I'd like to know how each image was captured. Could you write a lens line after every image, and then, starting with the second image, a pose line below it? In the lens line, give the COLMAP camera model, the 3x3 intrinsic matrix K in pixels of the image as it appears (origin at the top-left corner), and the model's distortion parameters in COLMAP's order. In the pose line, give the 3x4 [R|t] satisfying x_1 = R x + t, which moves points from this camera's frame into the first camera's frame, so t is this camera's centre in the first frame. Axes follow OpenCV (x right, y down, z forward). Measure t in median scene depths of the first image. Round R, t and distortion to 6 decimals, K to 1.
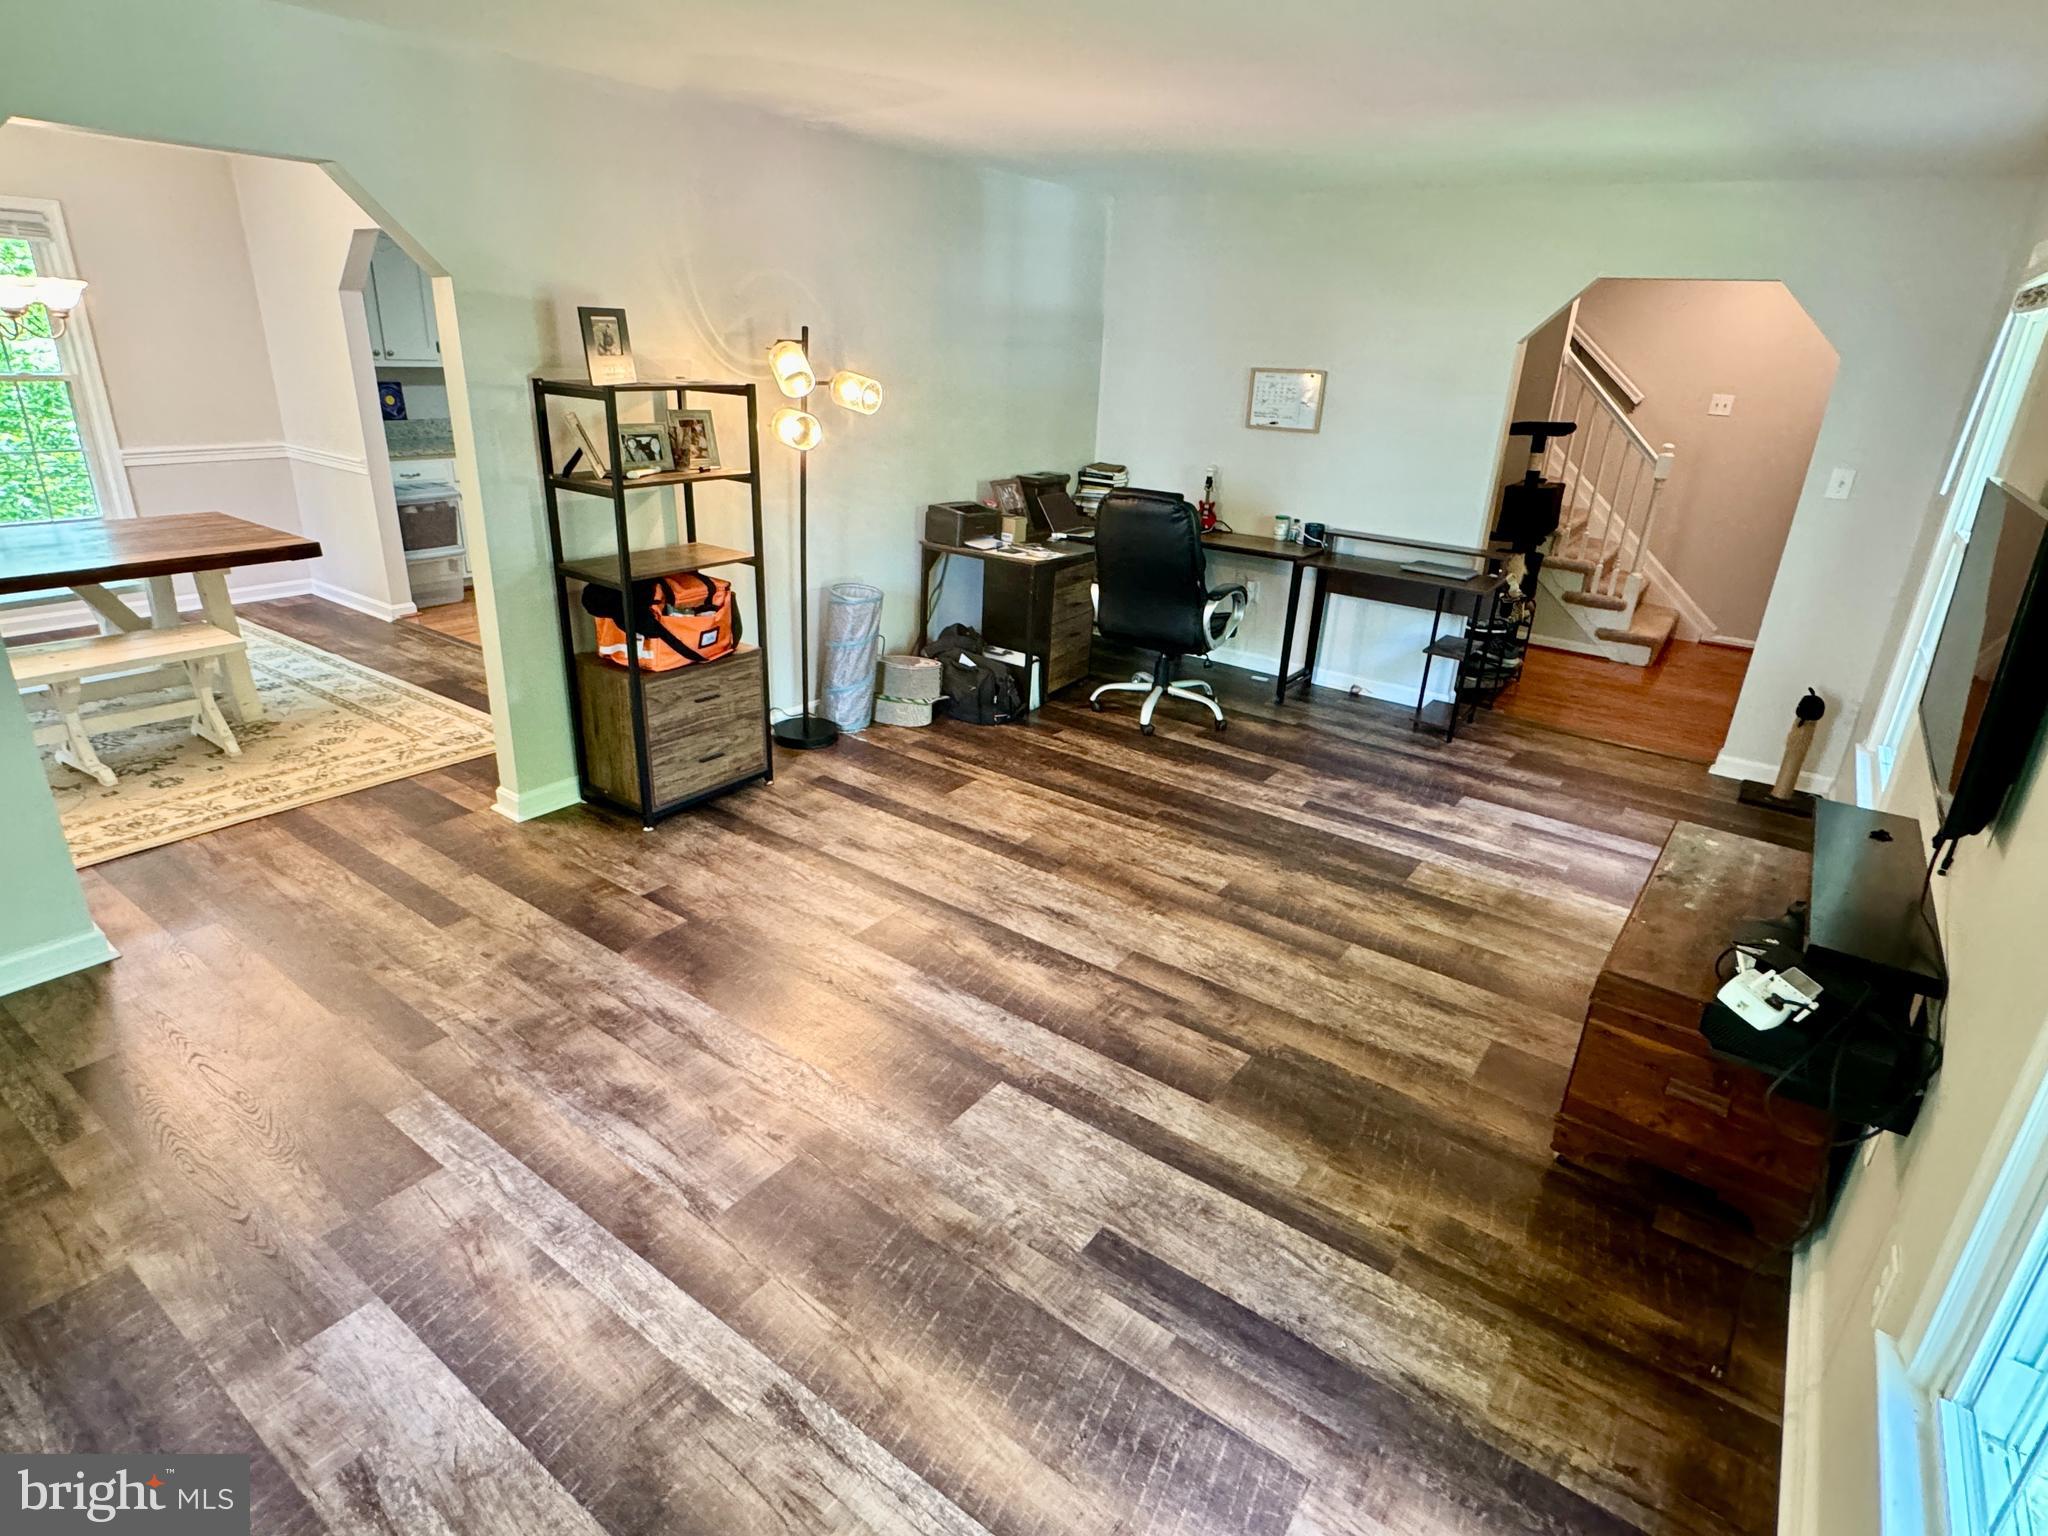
lens RADIAL K [[1088.7, 0, 1023.4], [0, 1088.7, 764.3], [0, 0, 1]] dist [-0.005638, 0.001464]
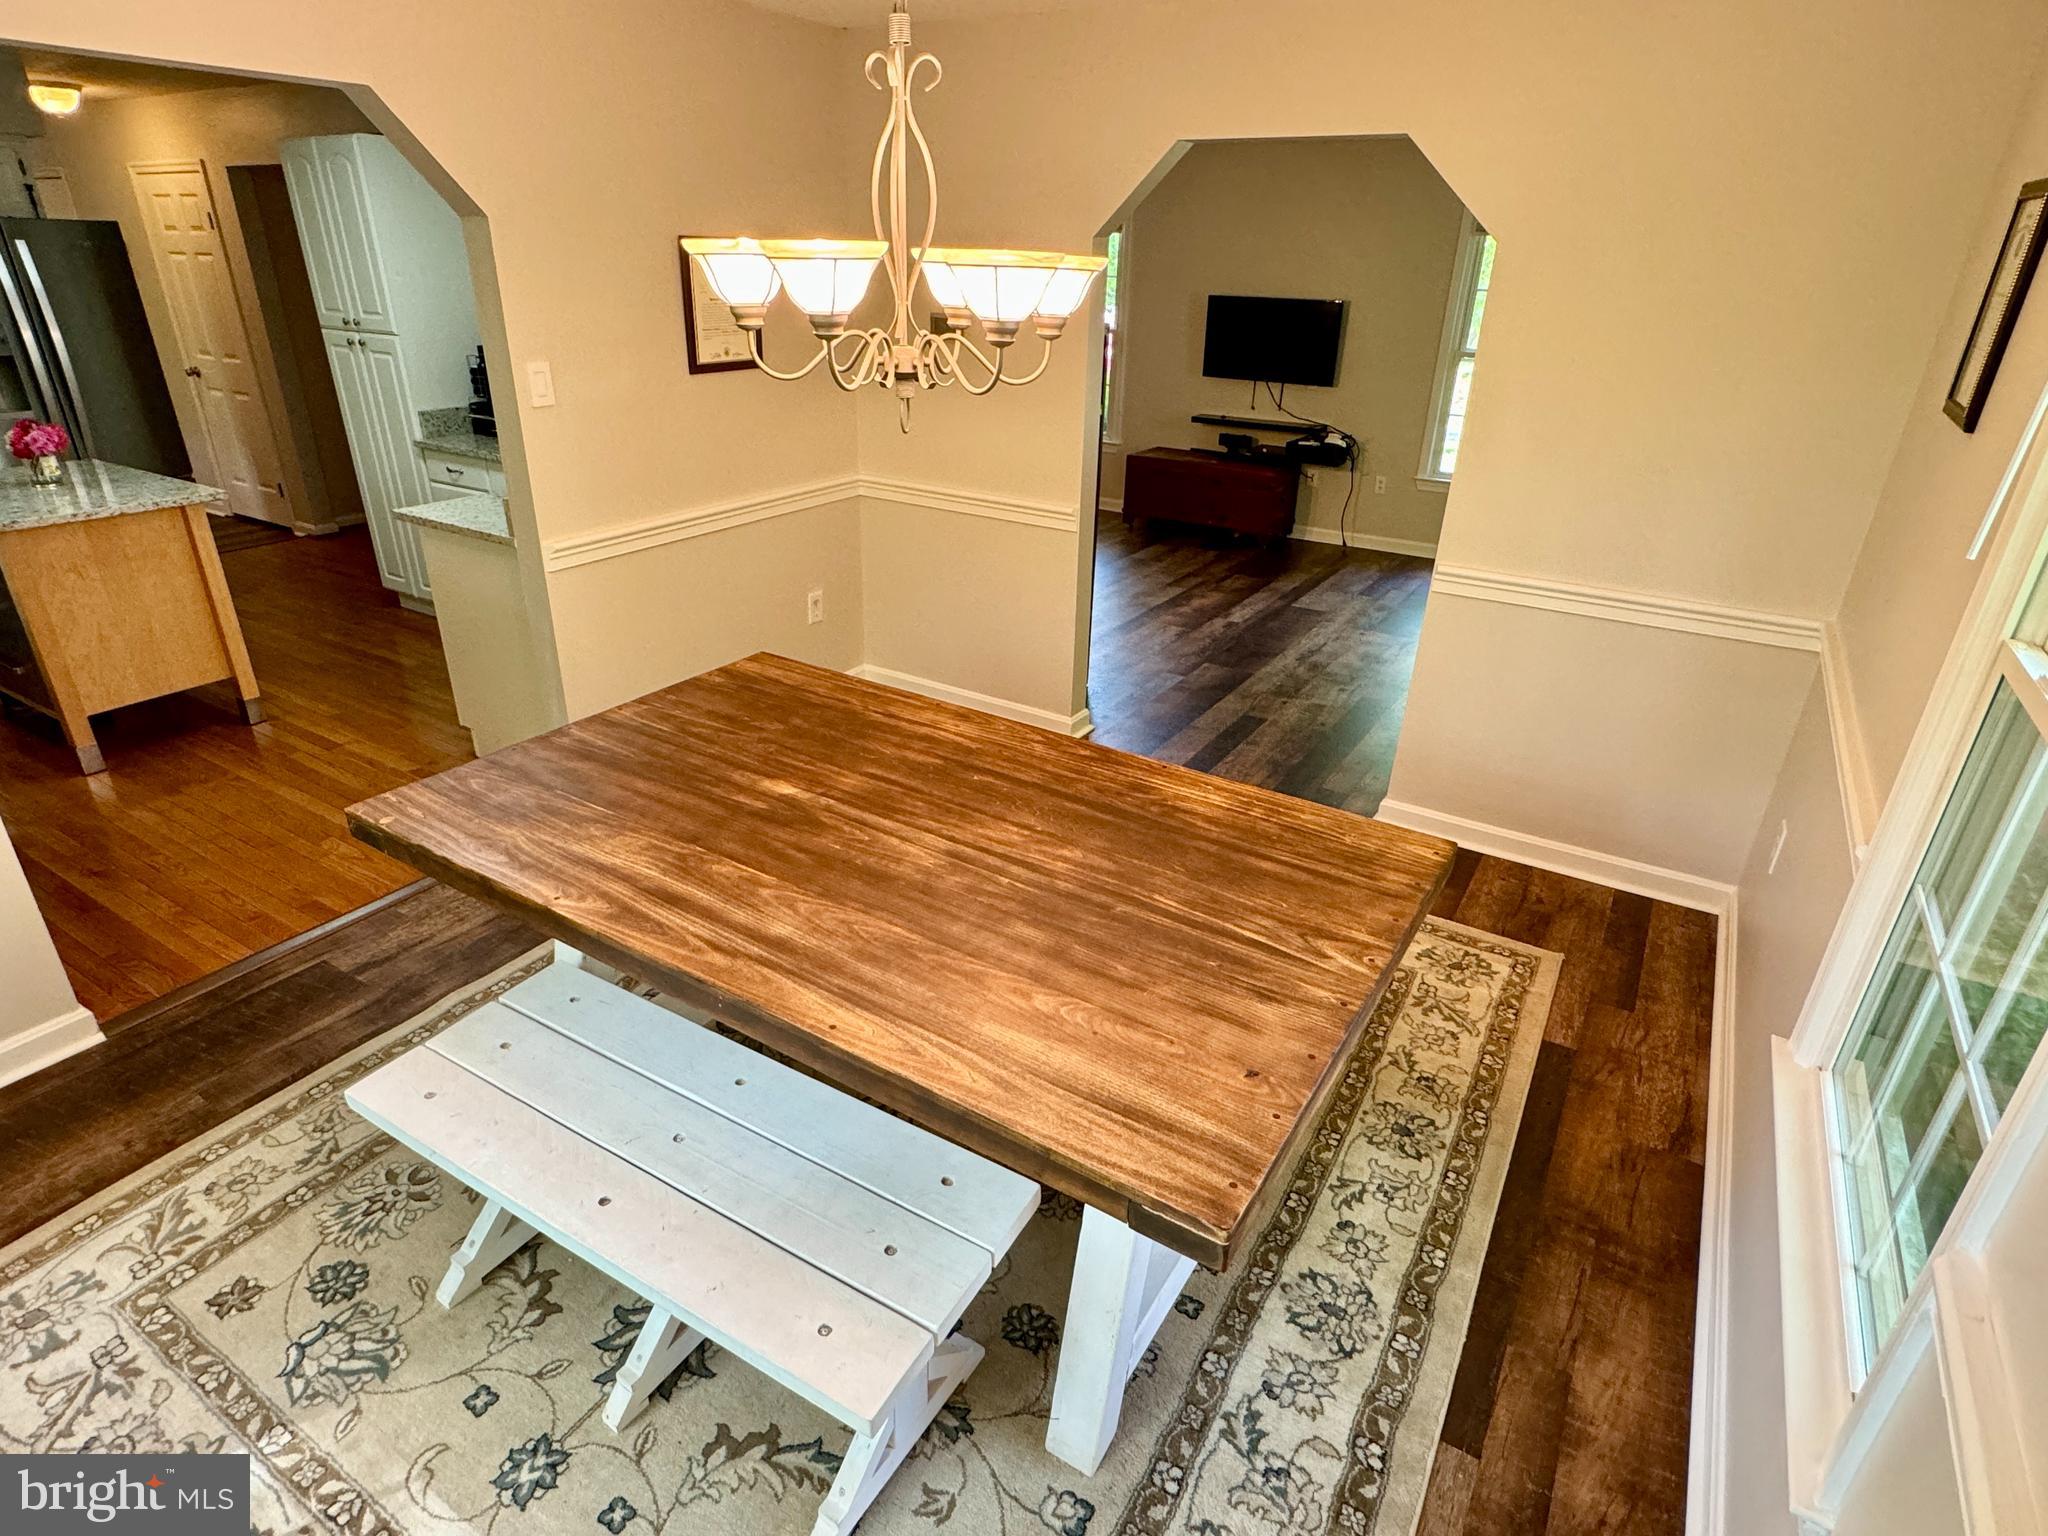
lens RADIAL K [[1088.7, 0, 1030.0], [0, 1088.7, 762.5], [0, 0, 1]] dist [-0.005638, 0.001464]
pose [[-0.074676, -0.464783, 0.882270, -1.491986], [0.332246, 0.822594, 0.461467, -0.467249], [-0.940232, 0.327591, 0.092995, 0.979713]]
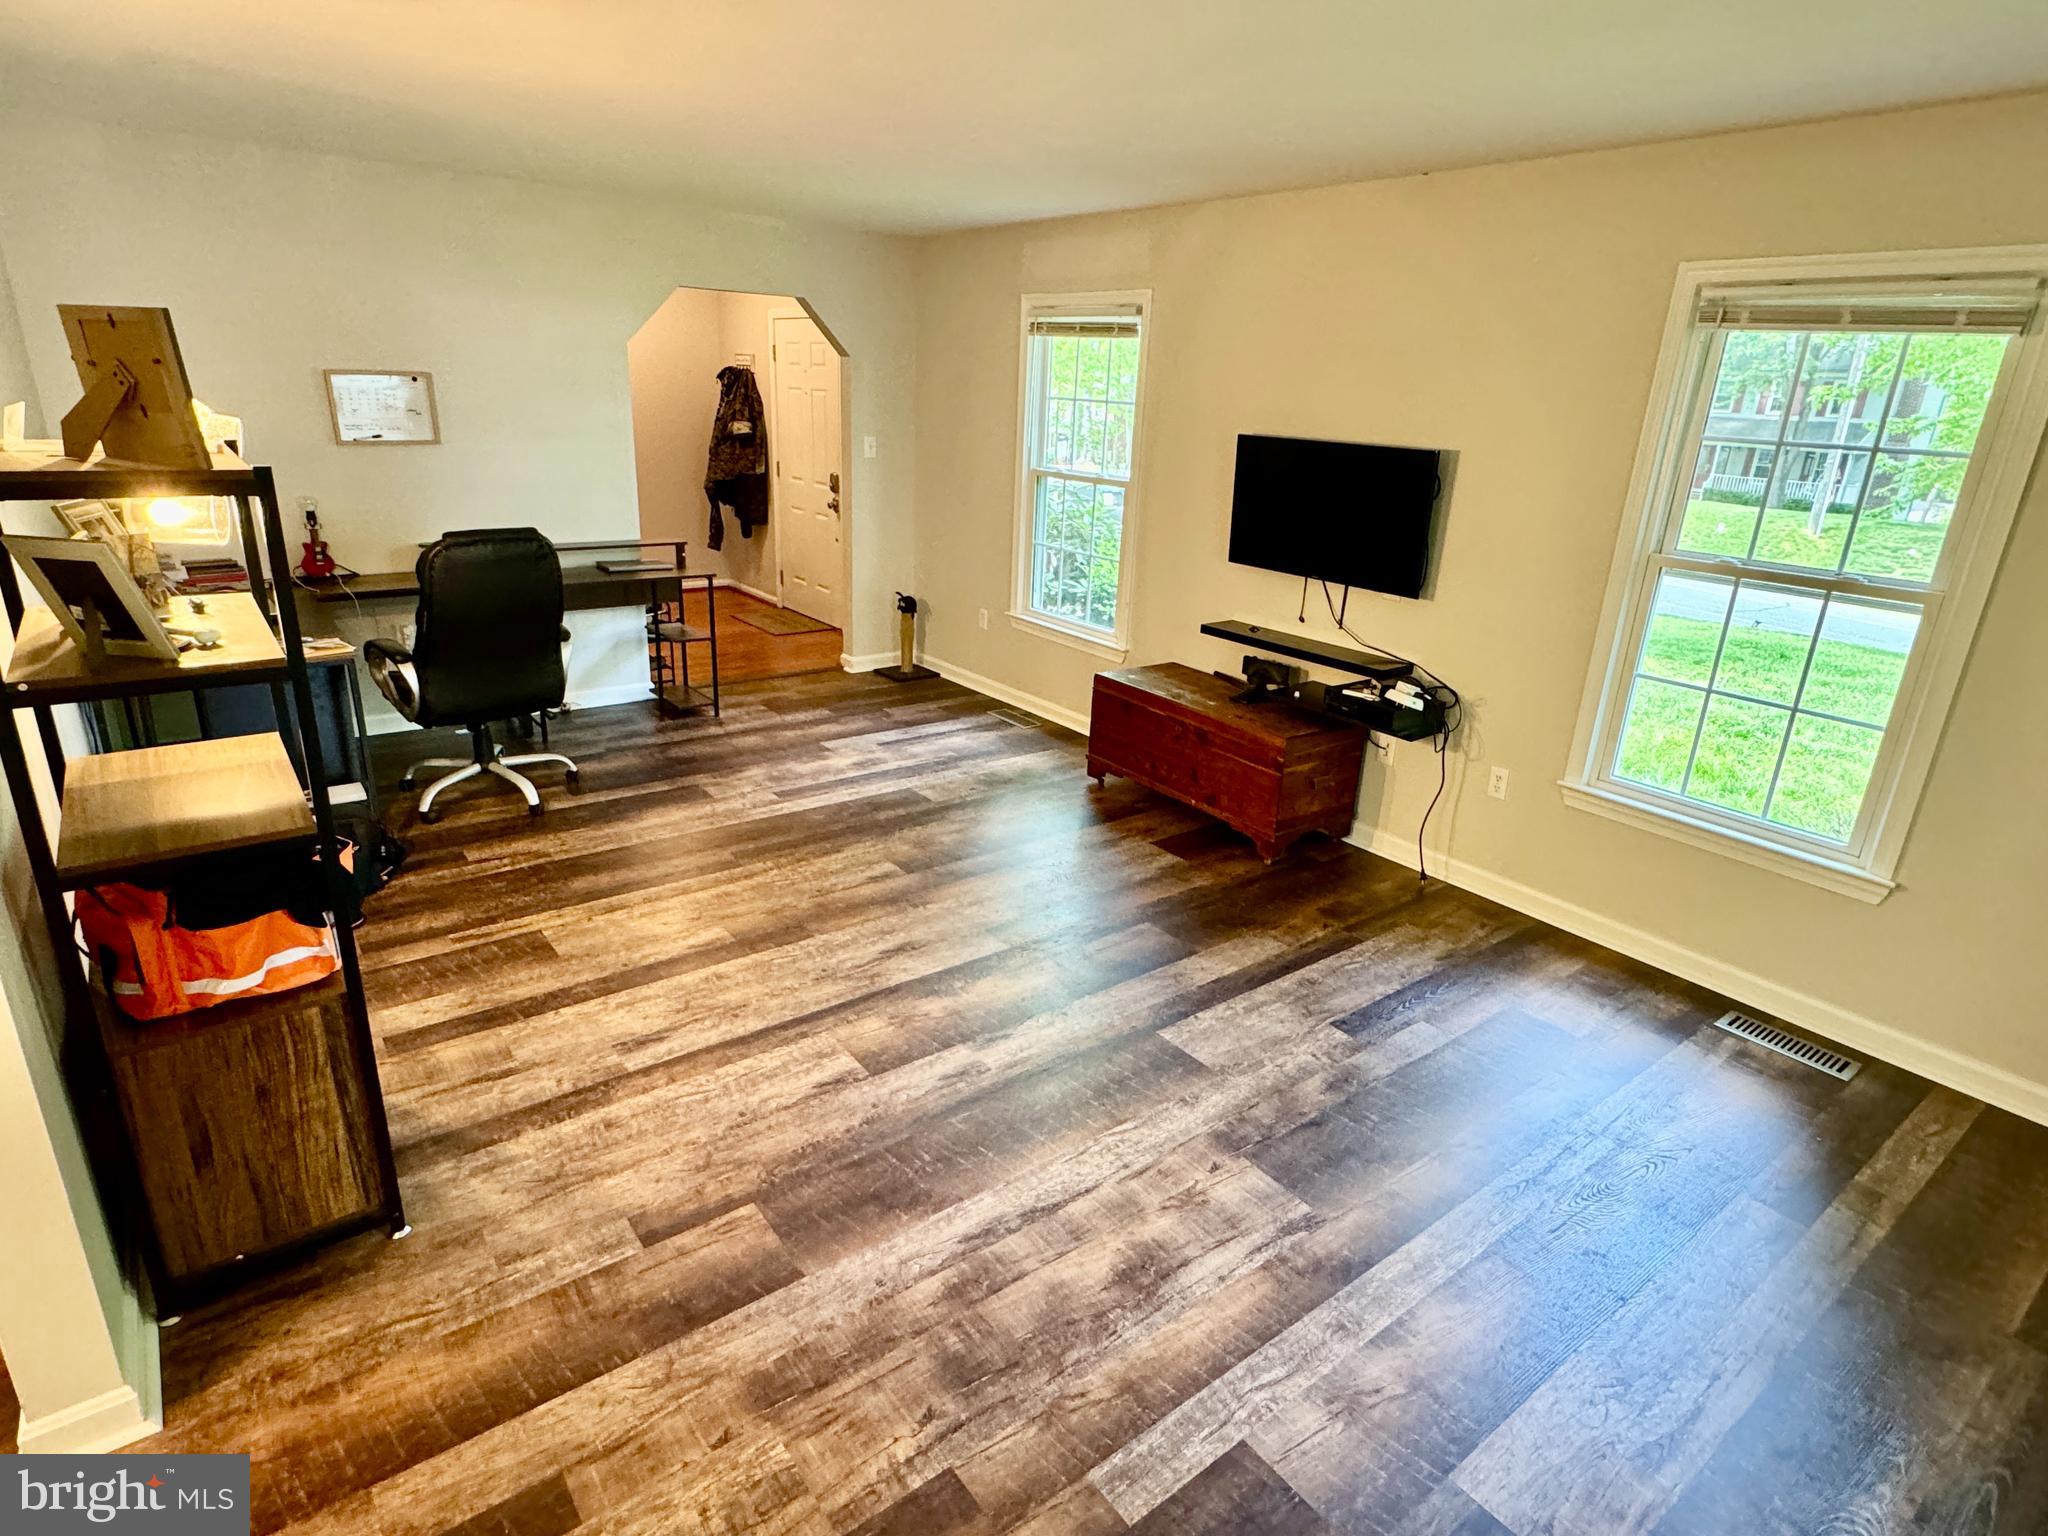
lens RADIAL K [[1088.7, 0, 1015.5], [0, 1088.7, 771.0], [0, 0, 1]] dist [-0.005638, 0.001464]
pose [[0.289419, -0.352231, 0.890039, -0.675923], [0.320872, 0.911735, 0.256477, -0.203576], [-0.901819, 0.211359, 0.376894, 0.449566]]
